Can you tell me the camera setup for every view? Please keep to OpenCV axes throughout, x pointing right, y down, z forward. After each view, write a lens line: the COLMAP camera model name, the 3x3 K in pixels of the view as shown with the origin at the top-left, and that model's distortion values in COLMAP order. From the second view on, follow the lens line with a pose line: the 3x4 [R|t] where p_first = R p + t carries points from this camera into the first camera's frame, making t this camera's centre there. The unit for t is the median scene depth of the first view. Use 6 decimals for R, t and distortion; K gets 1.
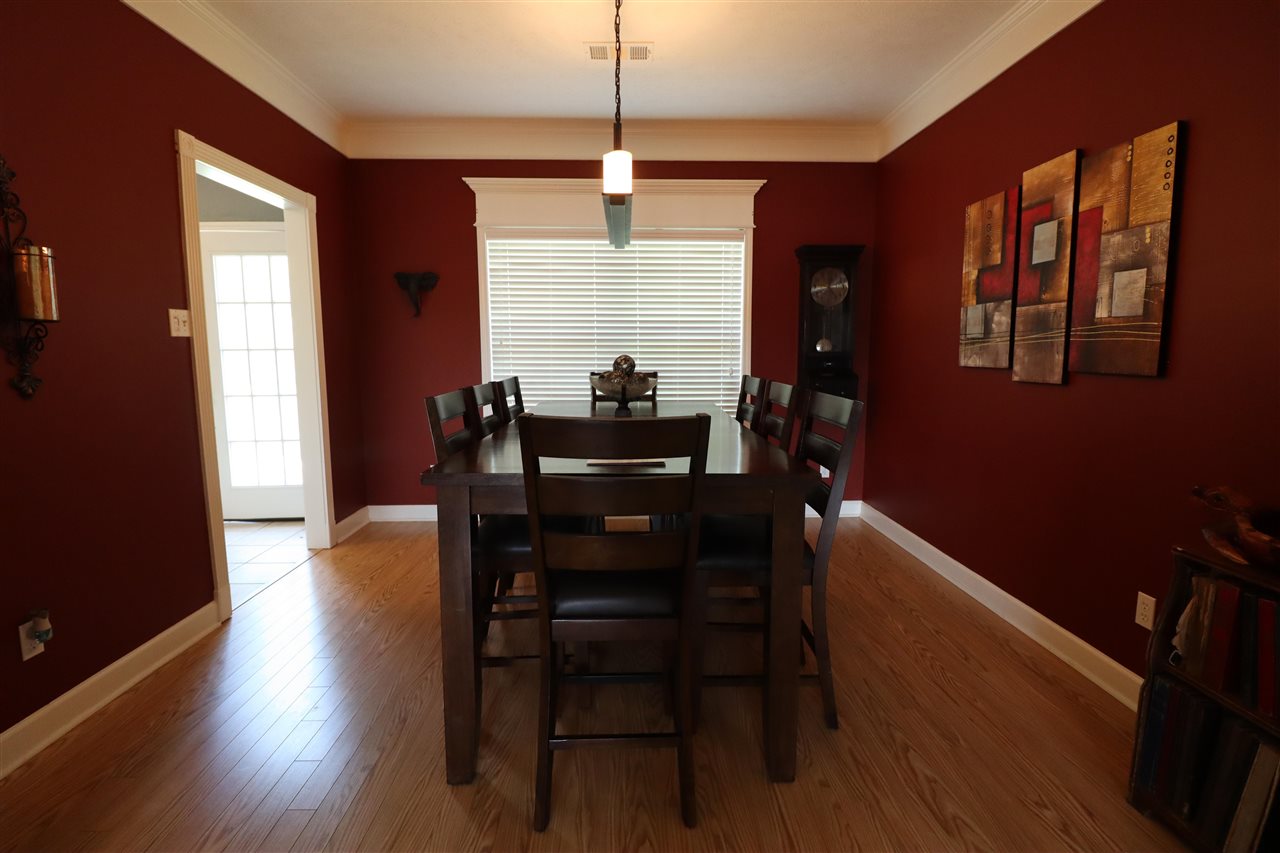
lens RADIAL K [[590.7, 0, 640.9], [0, 590.7, 413.4], [0, 0, 1]] dist [-0.000278, -0.013279]
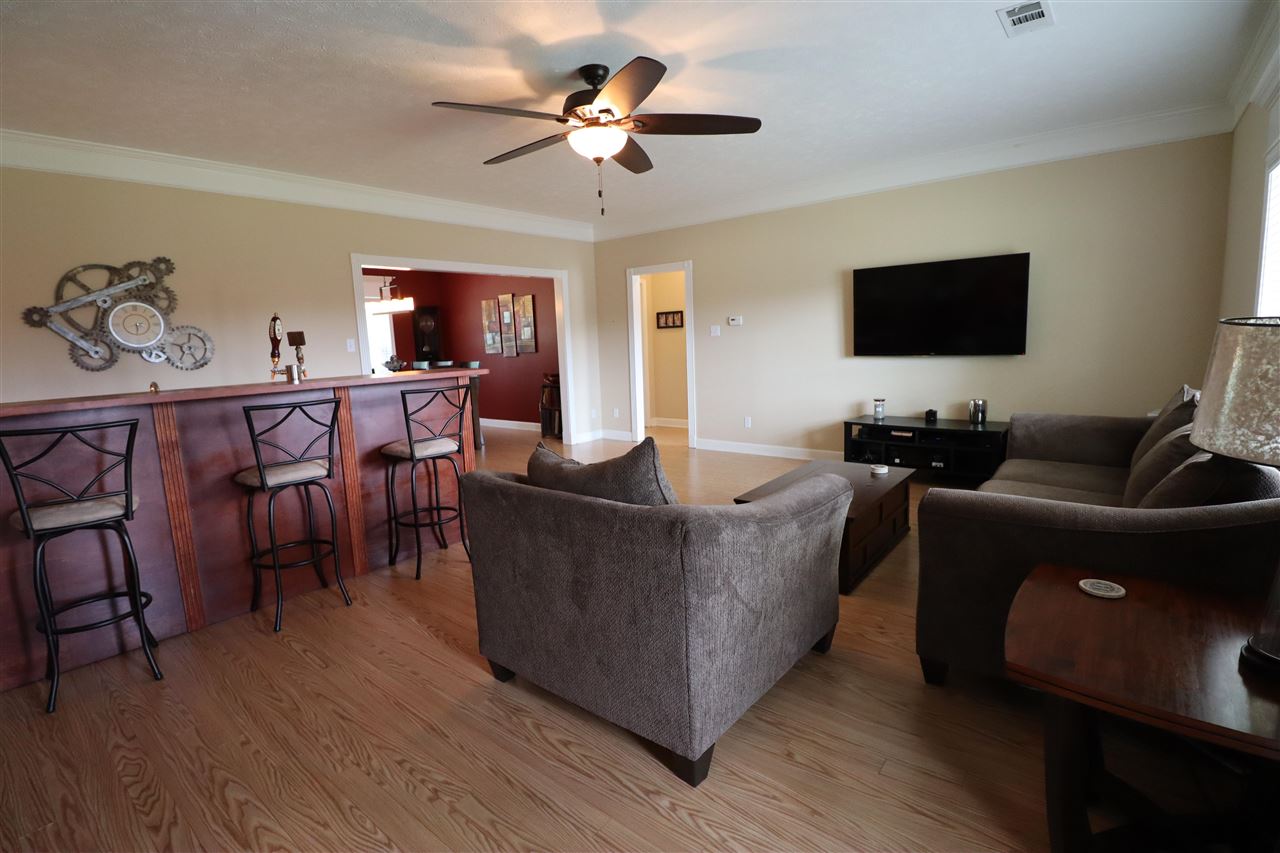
lens RADIAL K [[590.7, 0, 640.9], [0, 590.7, 413.4], [0, 0, 1]] dist [-0.000278, -0.013279]
pose [[0.651176, -0.126043, 0.748386, -1.430208], [0.123988, 0.990532, 0.058943, 0.164665], [-0.748730, 0.054409, 0.660639, -1.806225]]
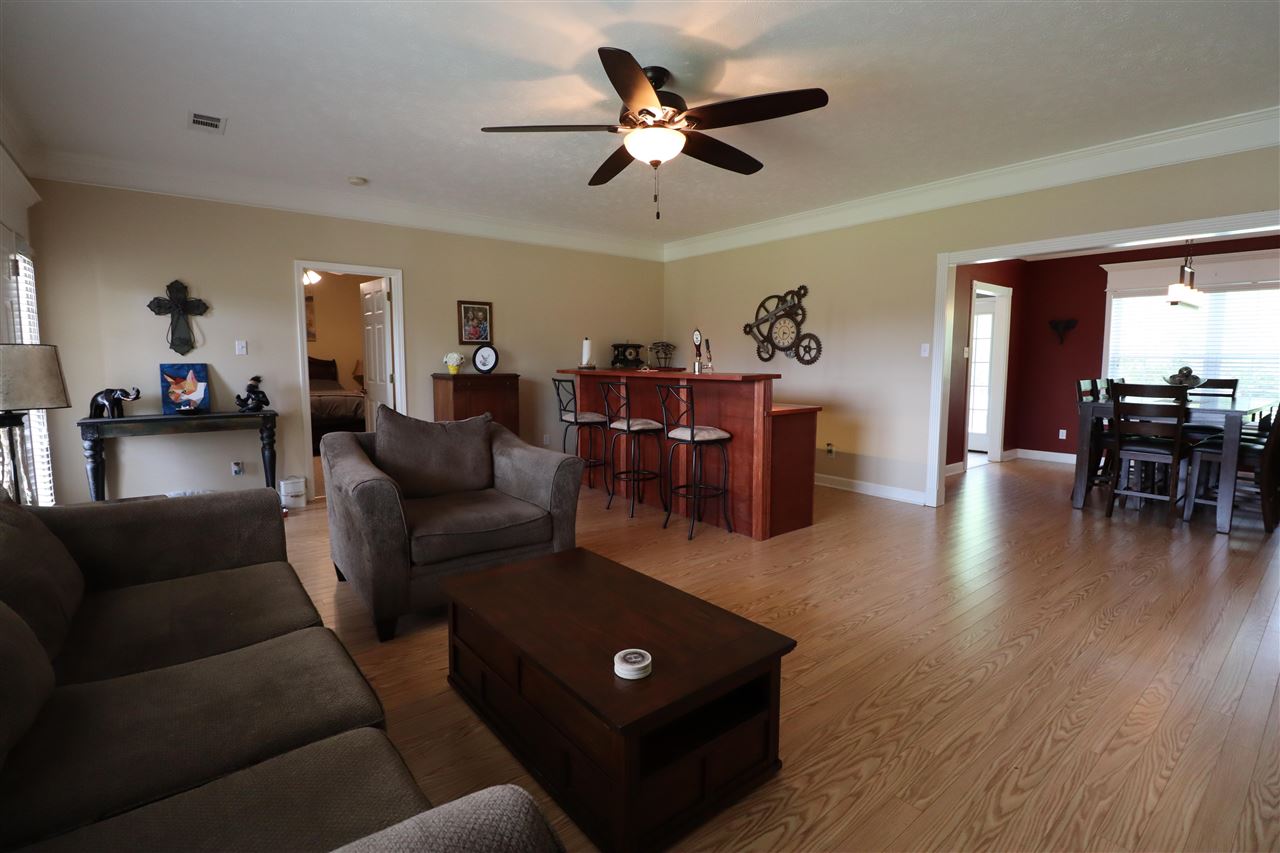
lens RADIAL K [[587.5, 0, 638.3], [0, 587.5, 417.3], [0, 0, 1]] dist [-0.000028, -0.015416]
pose [[0.598200, 0.075675, -0.797766, 0.440006], [-0.087620, 0.995739, 0.028752, 0.179591], [0.796542, 0.052701, 0.602282, -1.667258]]
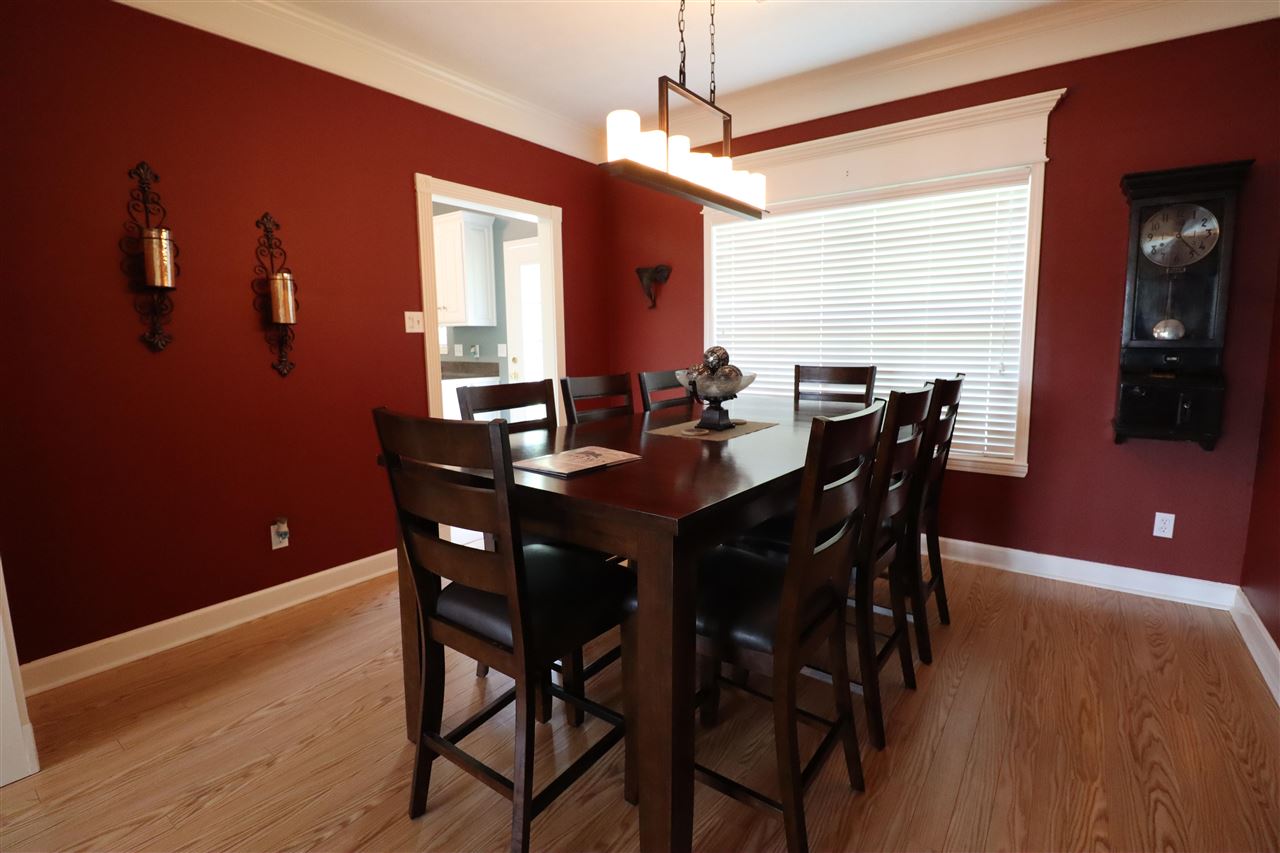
lens RADIAL K [[590.7, 0, 640.9], [0, 590.7, 413.4], [0, 0, 1]] dist [-0.000278, -0.013279]
pose [[0.784332, 0.069019, -0.616490, 0.417549], [-0.056981, 0.997606, 0.039191, -0.028841], [0.617719, 0.004389, 0.786387, 0.256745]]
